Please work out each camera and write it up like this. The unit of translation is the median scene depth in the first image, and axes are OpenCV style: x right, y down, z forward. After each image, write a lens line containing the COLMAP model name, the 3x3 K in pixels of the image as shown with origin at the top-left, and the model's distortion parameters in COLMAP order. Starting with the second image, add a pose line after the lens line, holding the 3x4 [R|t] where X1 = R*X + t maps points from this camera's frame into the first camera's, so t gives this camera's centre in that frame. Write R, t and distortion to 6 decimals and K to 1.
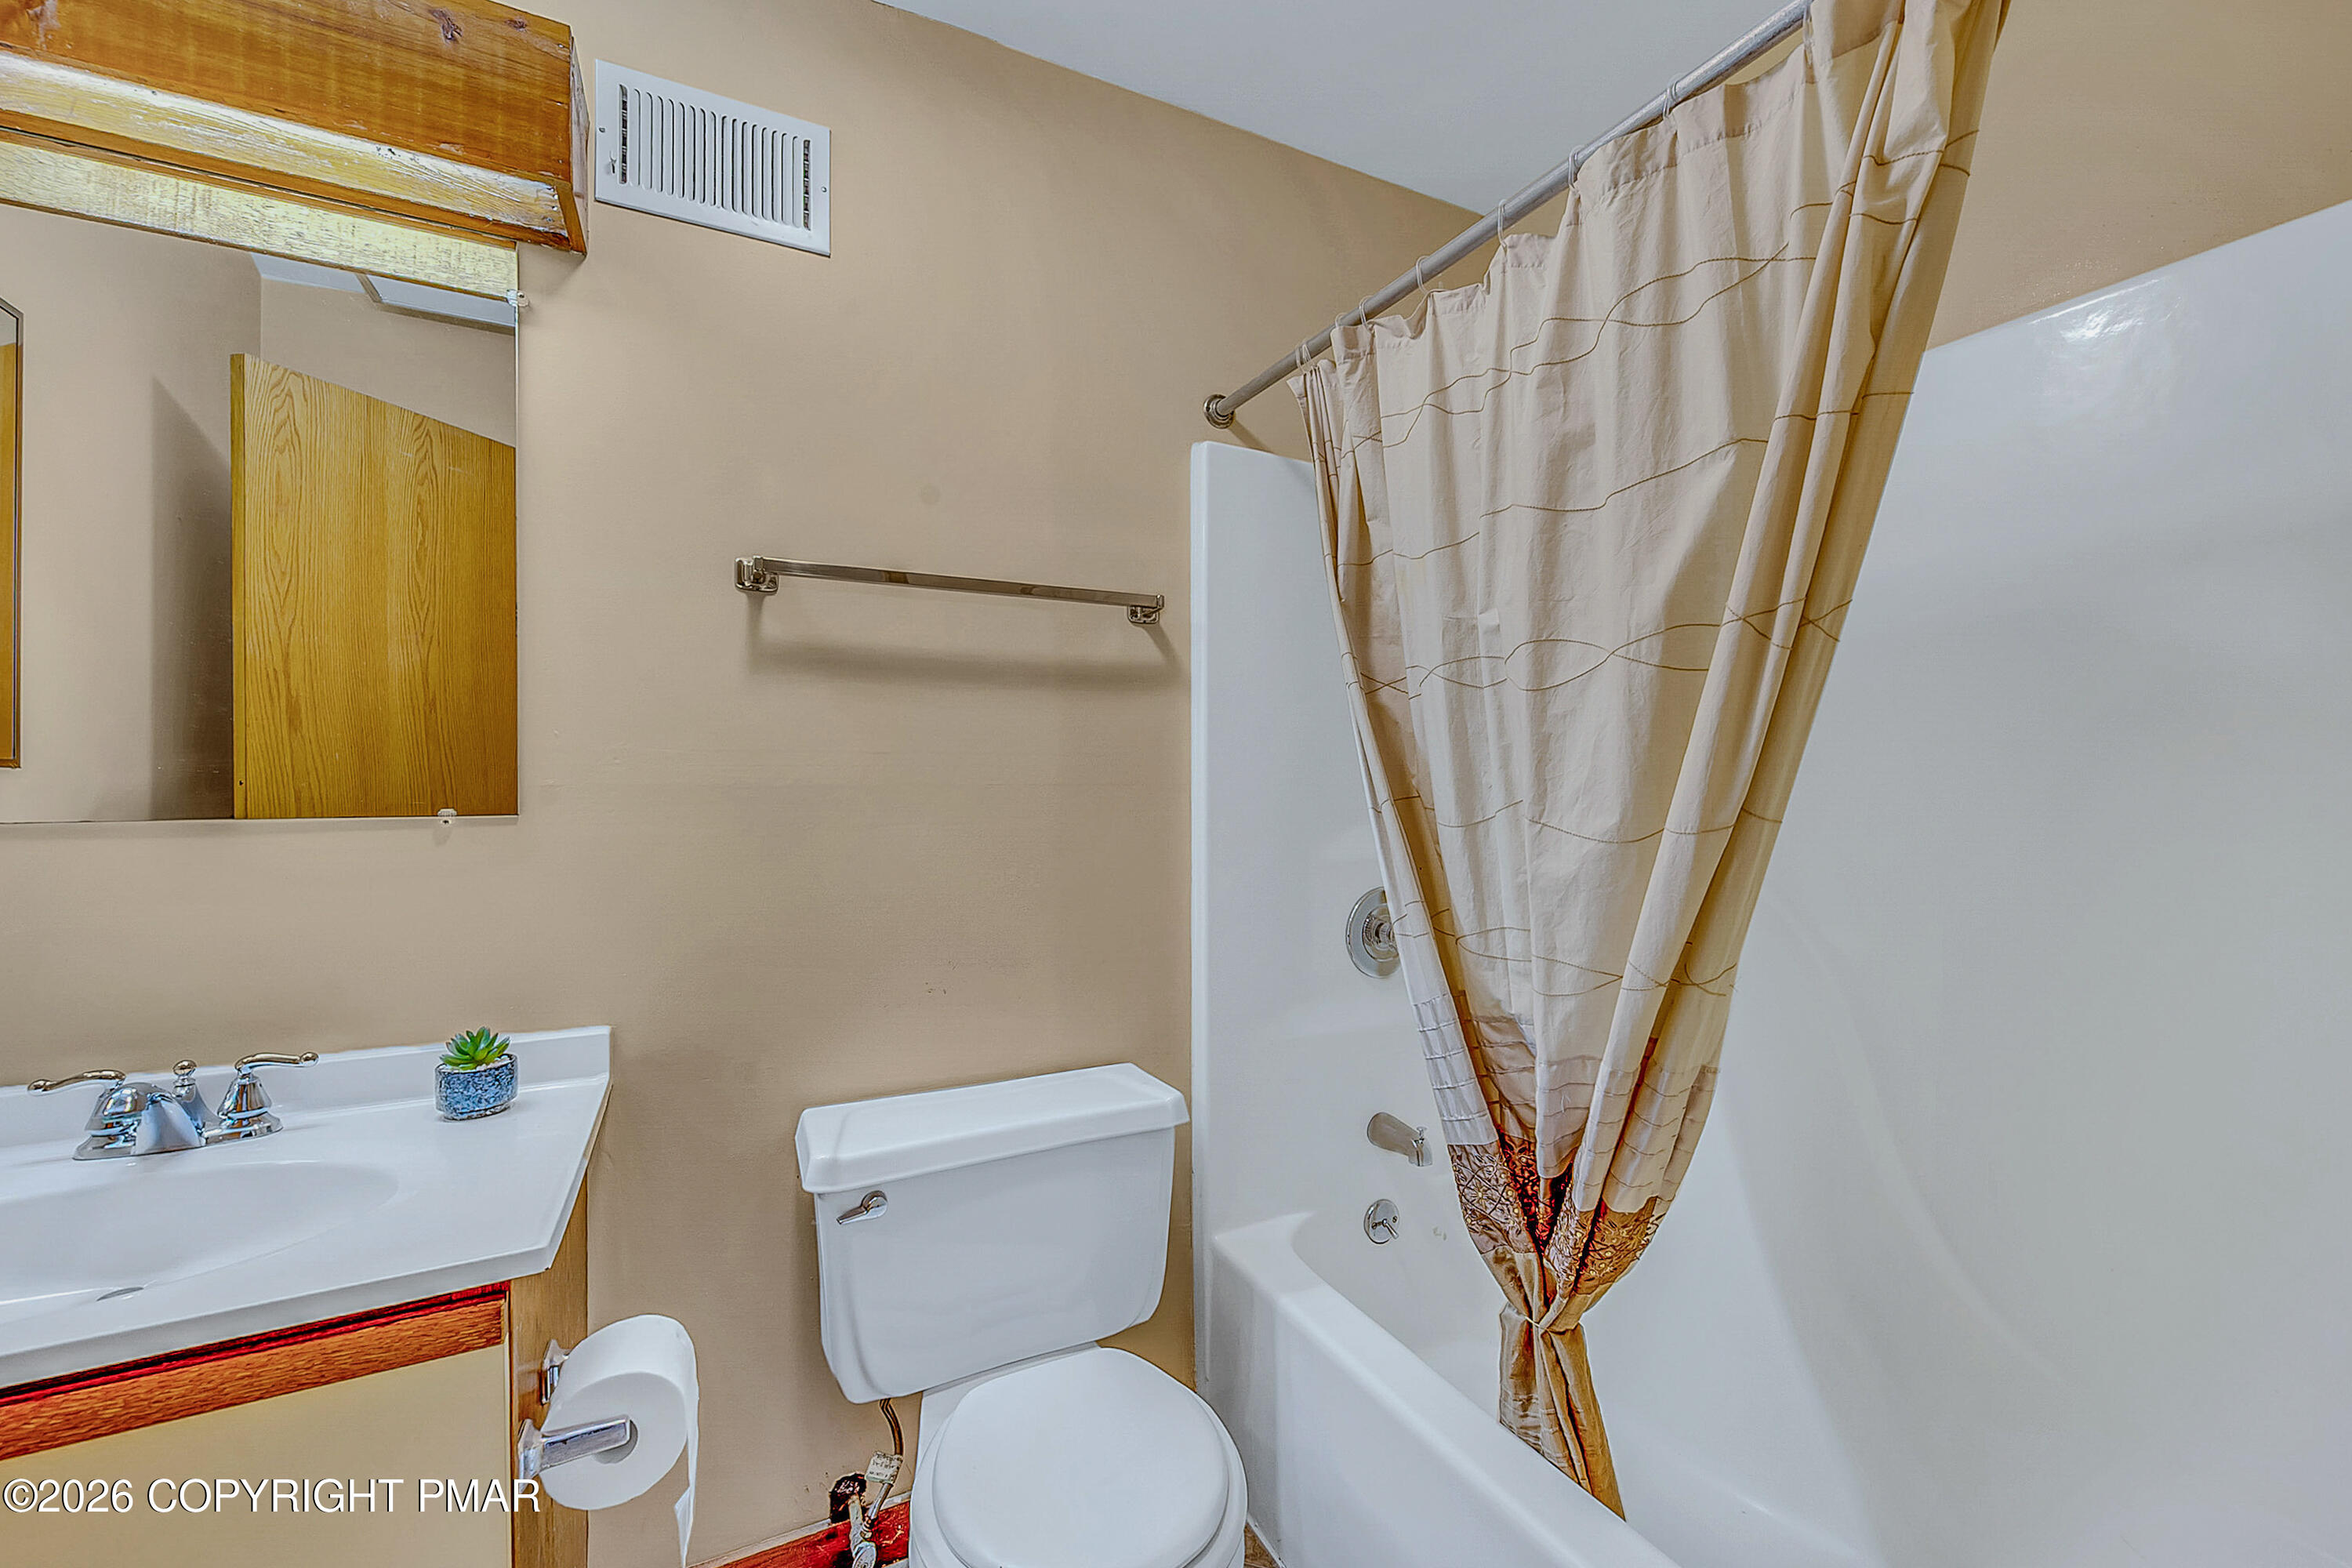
lens RADIAL K [[911.4, 0, 1176.0], [0, 911.4, 784.0], [0, 0, 1]] dist [-0.001697, -0.000331]
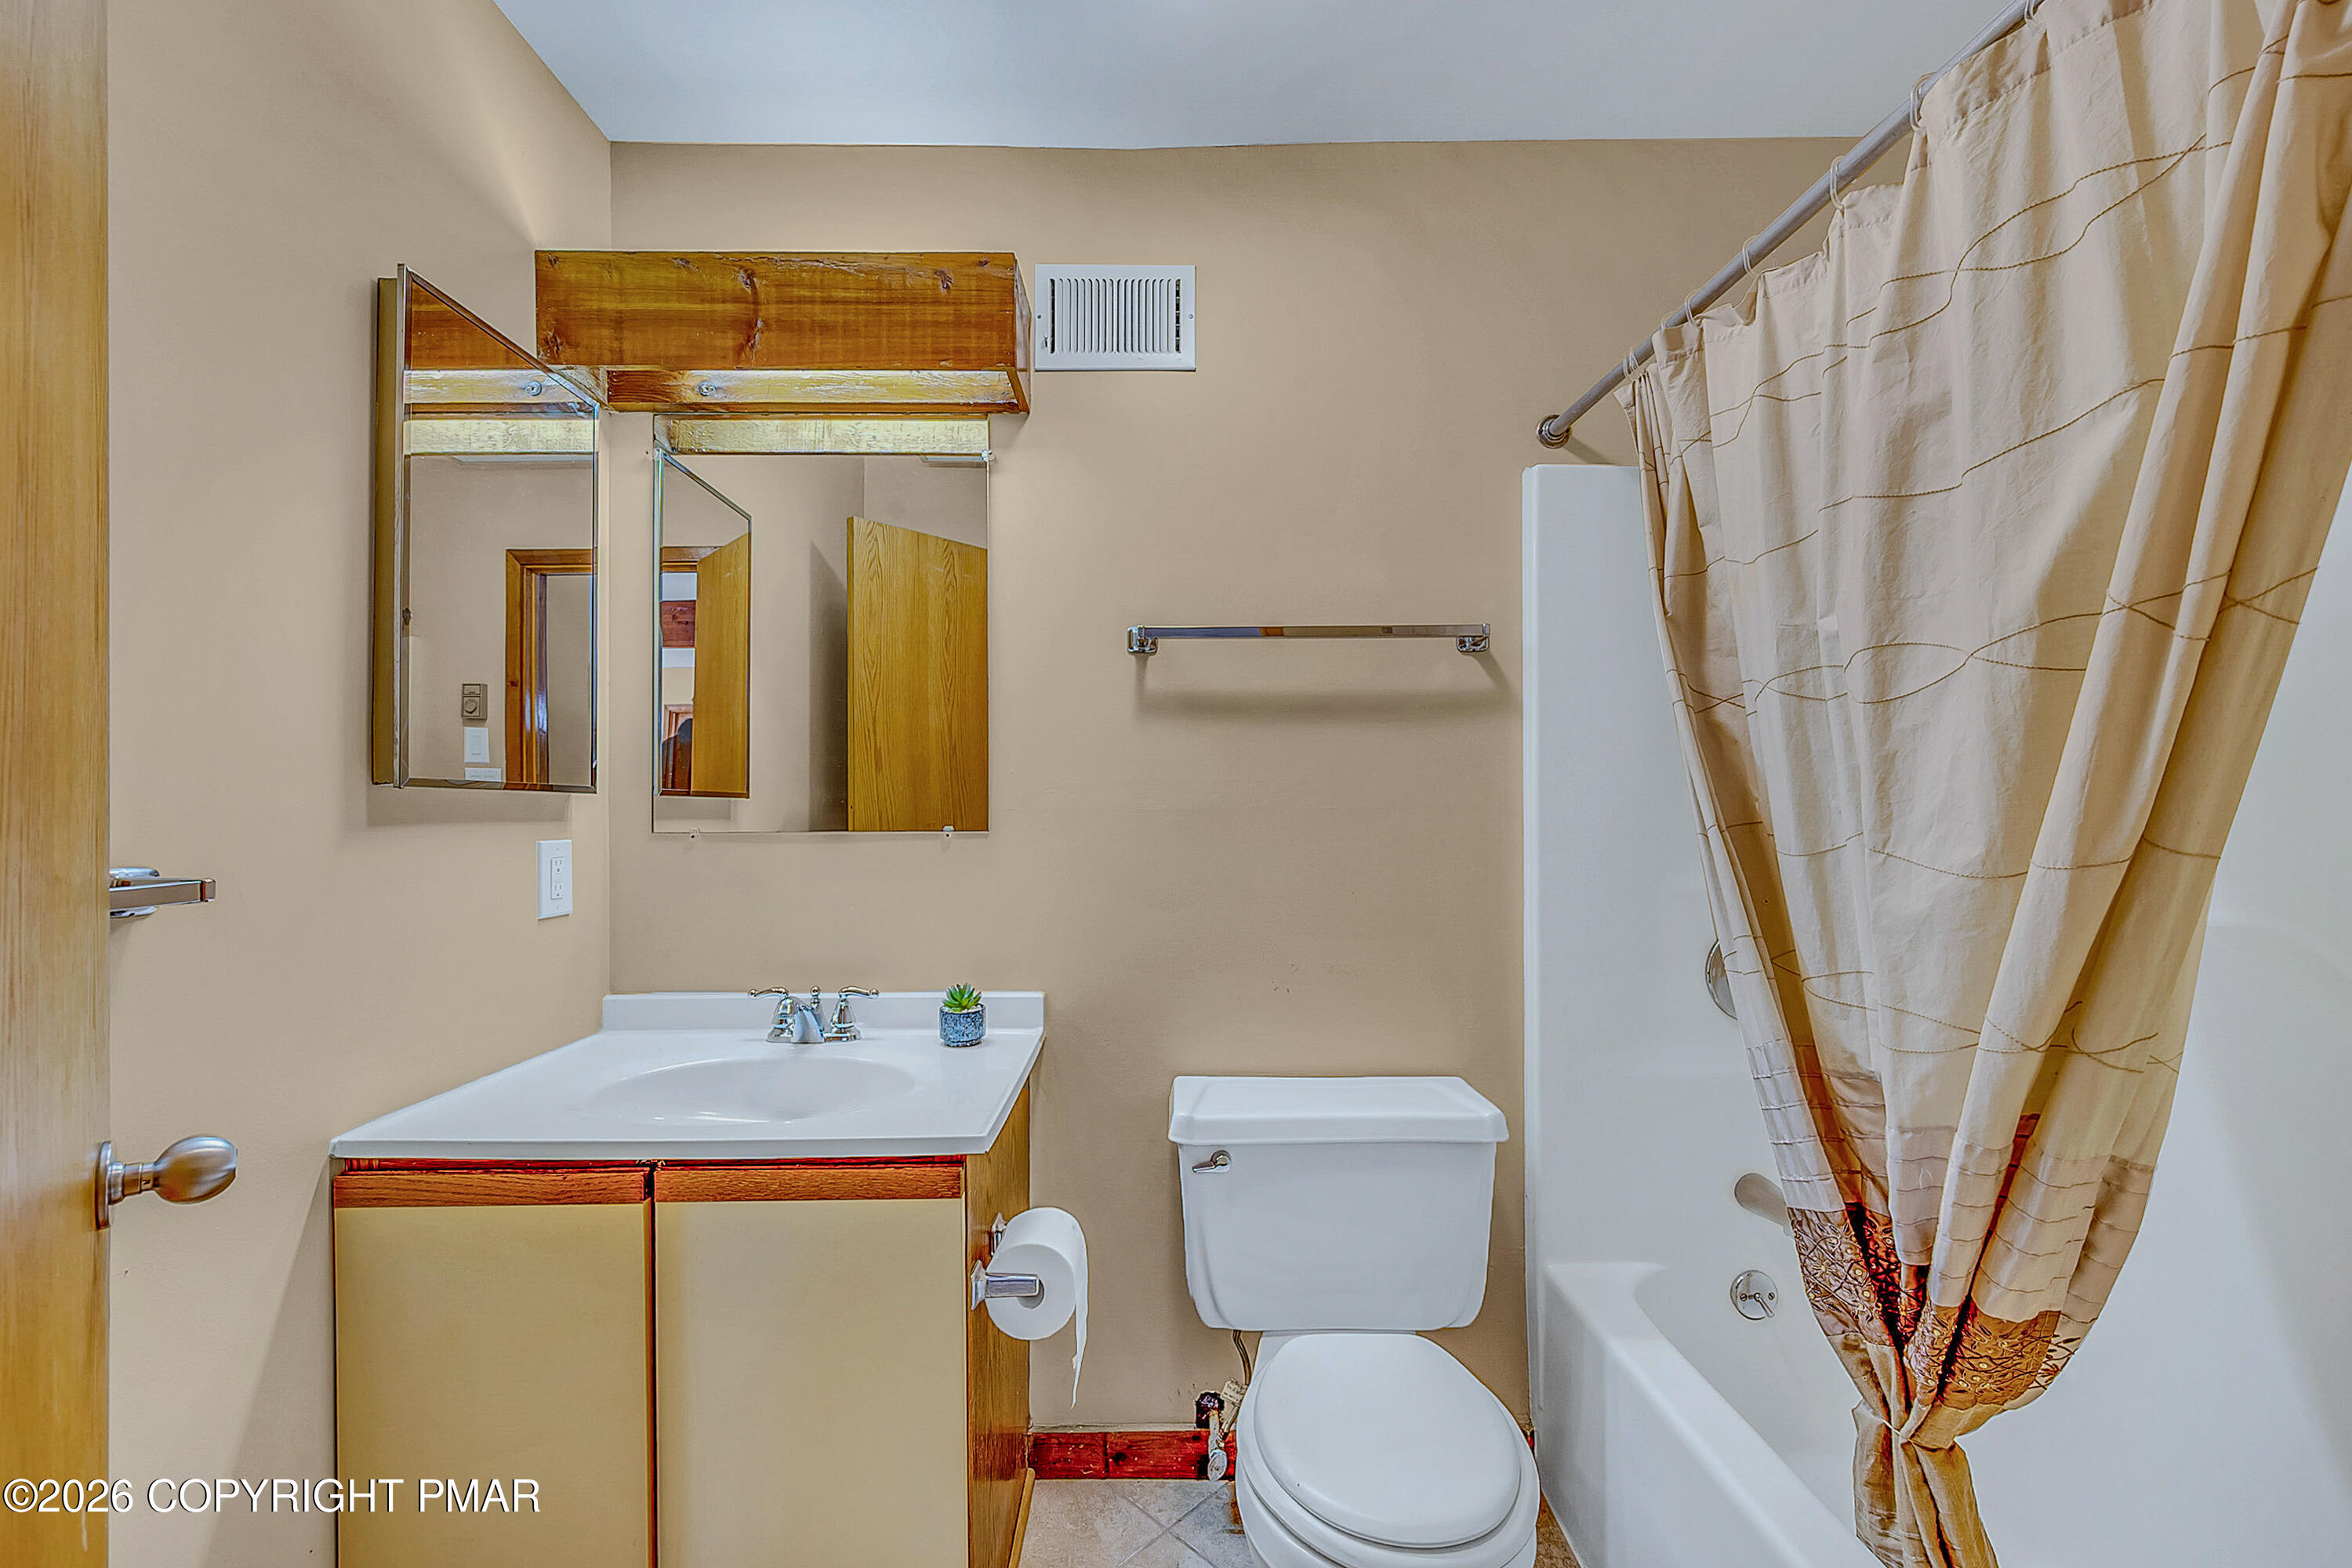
lens RADIAL K [[961.7, 0, 1178.8], [0, 961.7, 794.7], [0, 0, 1]] dist [-0.000880, -0.000446]
pose [[0.874938, -0.006951, -0.484185, 0.242173], [0.001833, 0.999937, -0.011044, -0.004187], [0.484231, 0.008775, 0.874896, -0.135612]]
